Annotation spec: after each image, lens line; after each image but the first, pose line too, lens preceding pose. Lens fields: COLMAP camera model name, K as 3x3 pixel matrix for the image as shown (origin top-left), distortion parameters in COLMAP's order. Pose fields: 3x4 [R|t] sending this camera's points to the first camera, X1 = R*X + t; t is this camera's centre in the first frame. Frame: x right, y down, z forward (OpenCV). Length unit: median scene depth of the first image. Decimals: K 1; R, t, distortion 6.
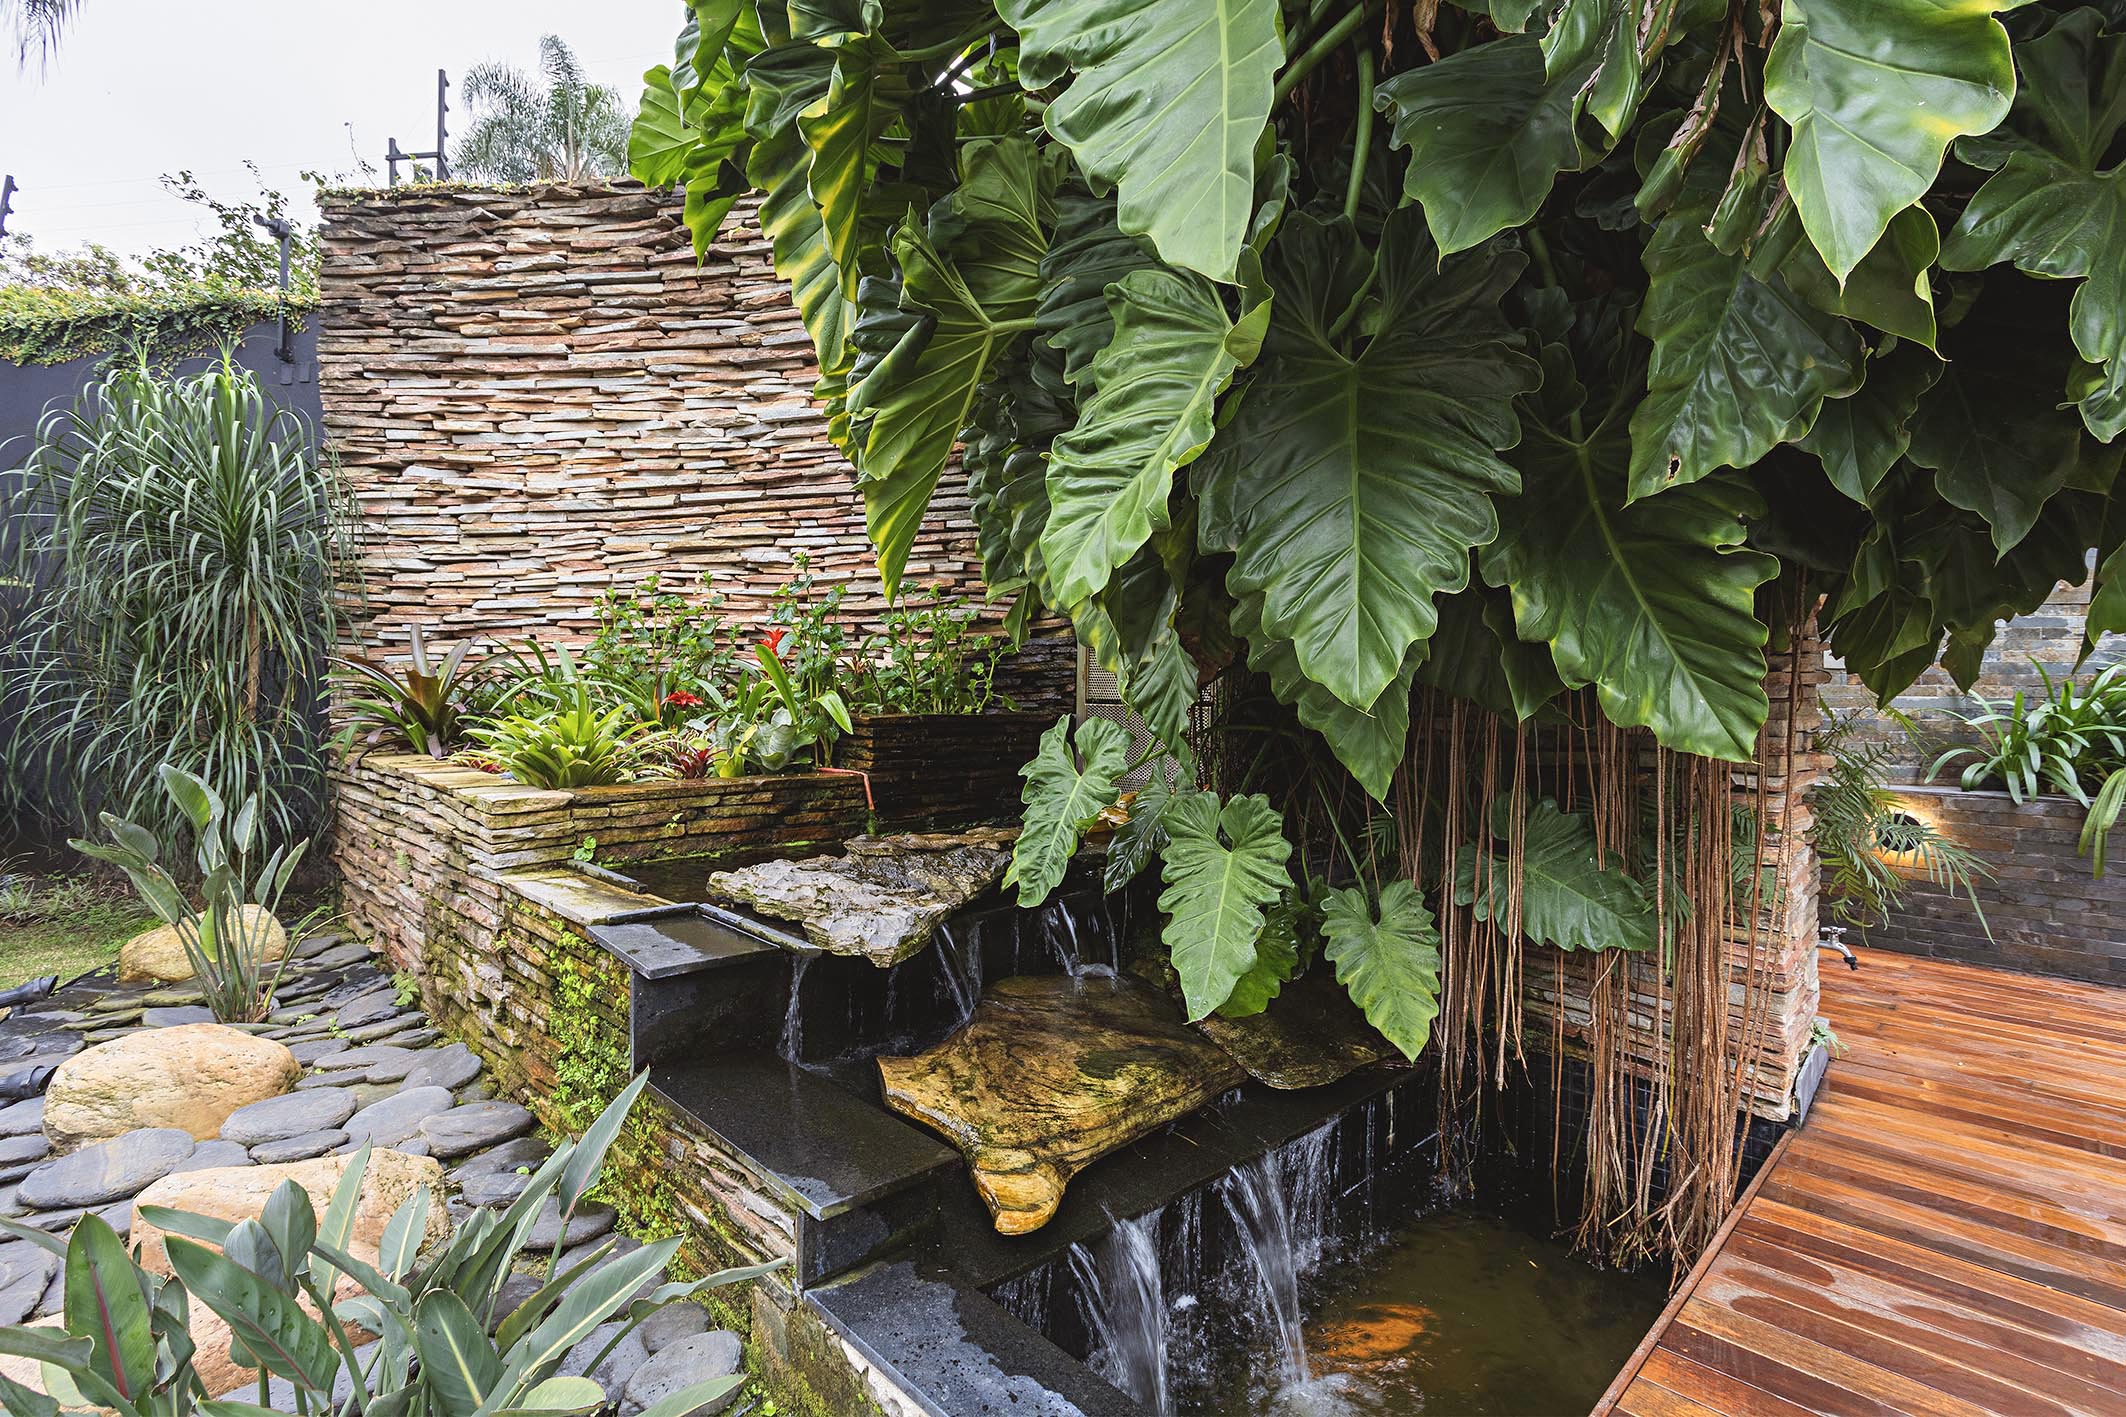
lens RADIAL K [[1086.5, 0, 1106.1], [0, 1086.5, 669.6], [0, 0, 1]] dist [-0.059561, 0.039035]
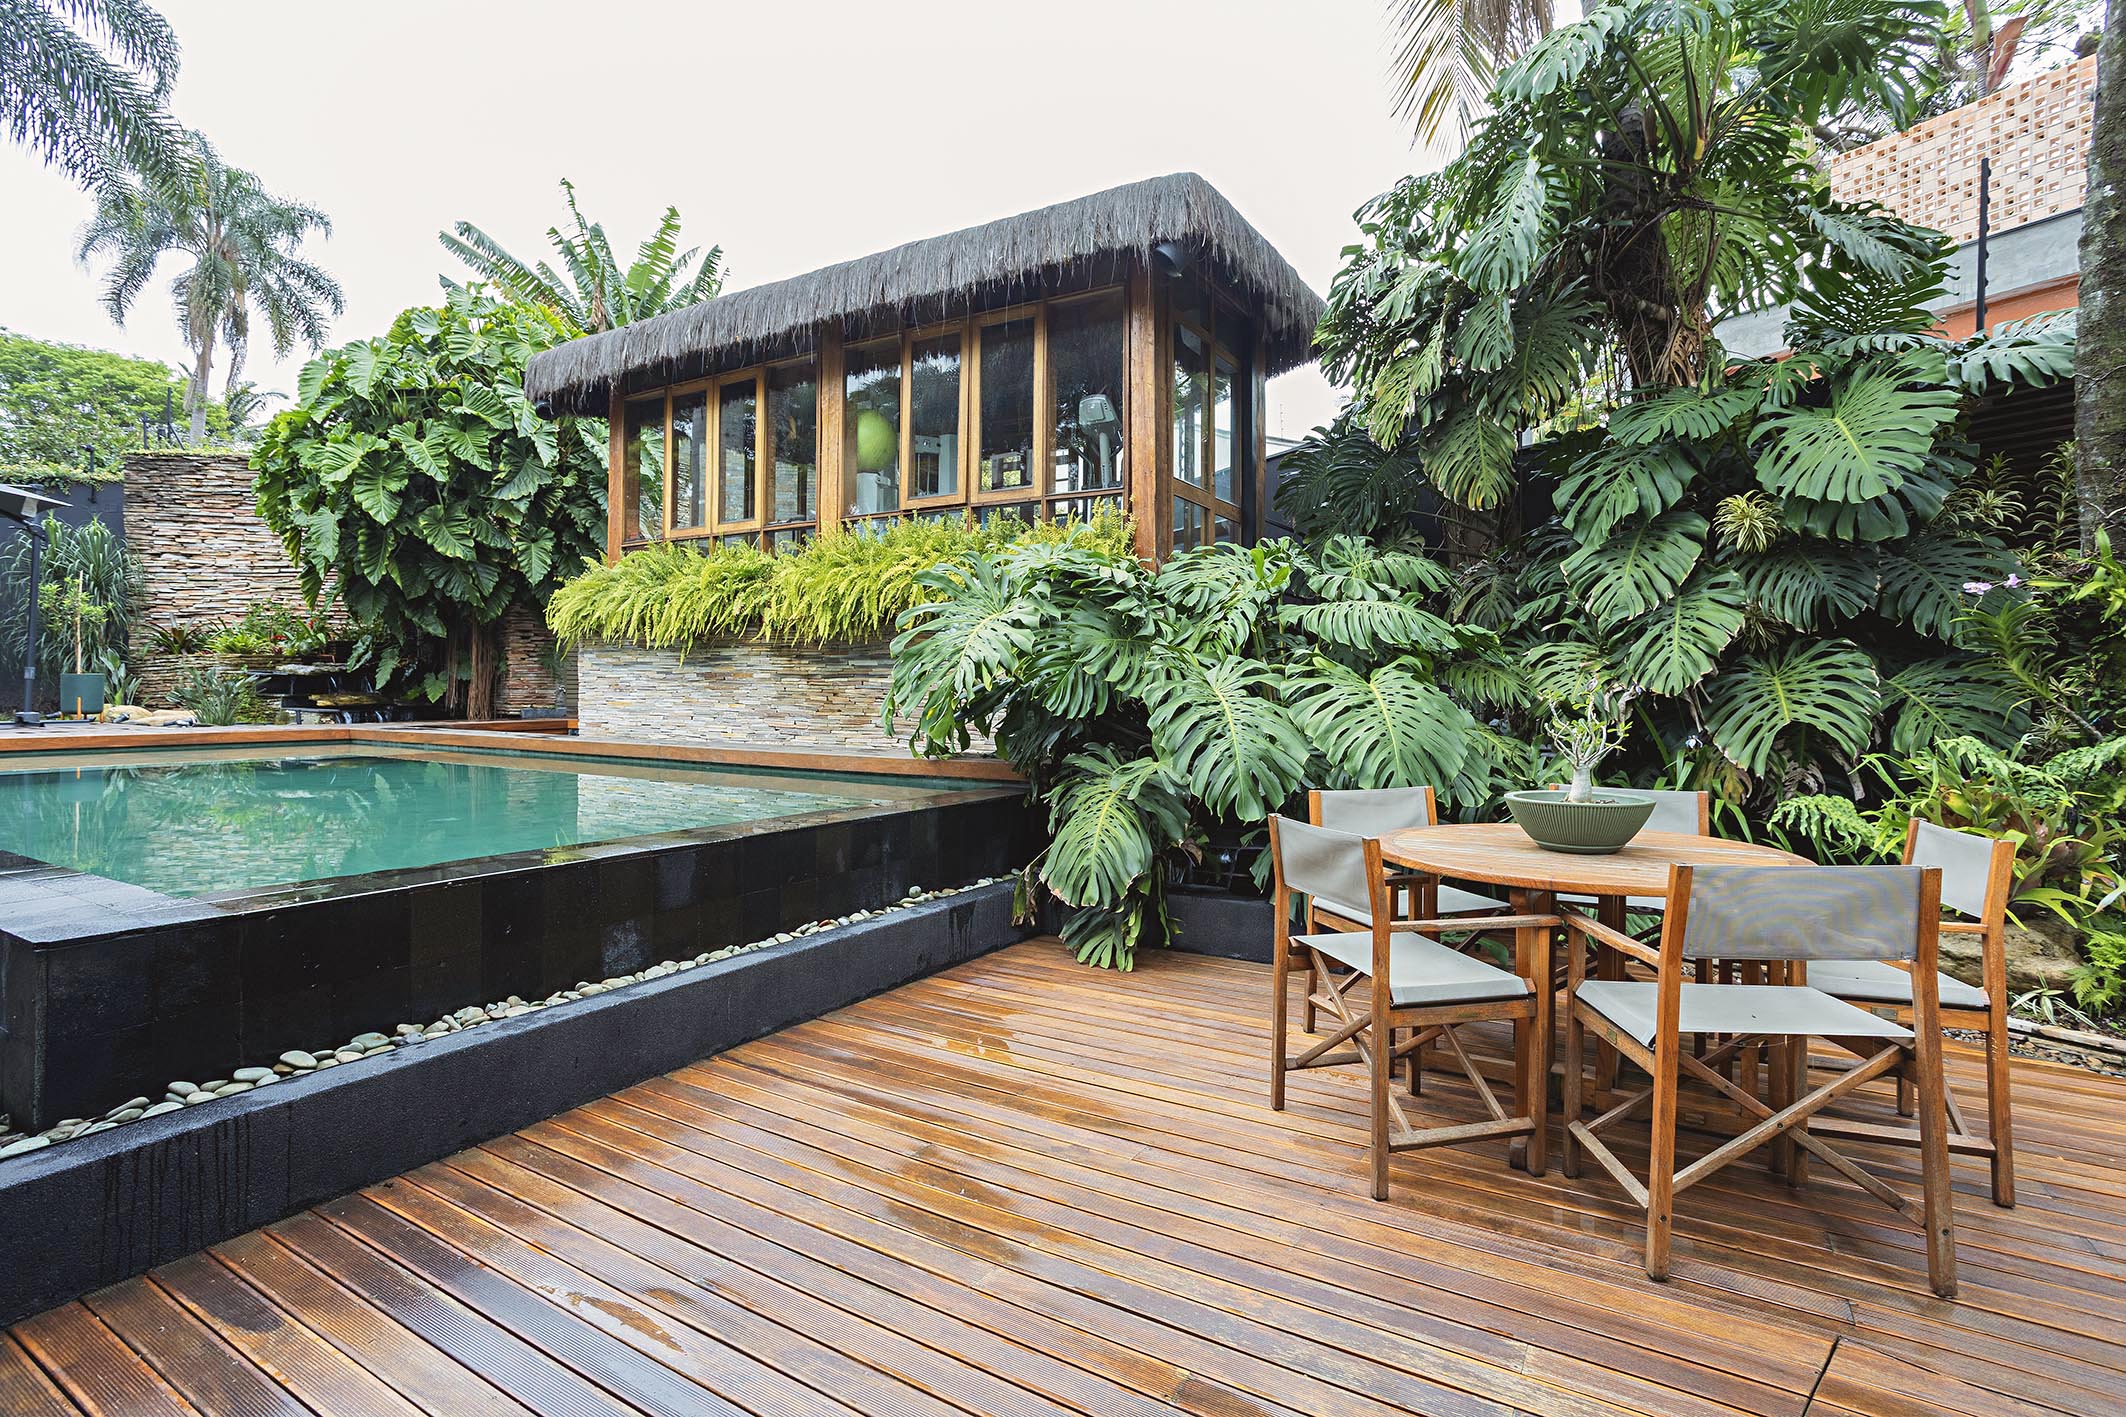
lens RADIAL K [[1039.3, 0, 1067.1], [0, 1039.3, 679.5], [0, 0, 1]] dist [-0.045587, 0.033442]
pose [[0.972123, 0.003346, 0.234448, 0.987395], [-0.004990, 0.999967, 0.006420, 0.102091], [-0.234418, -0.007410, 0.972108, -2.110357]]
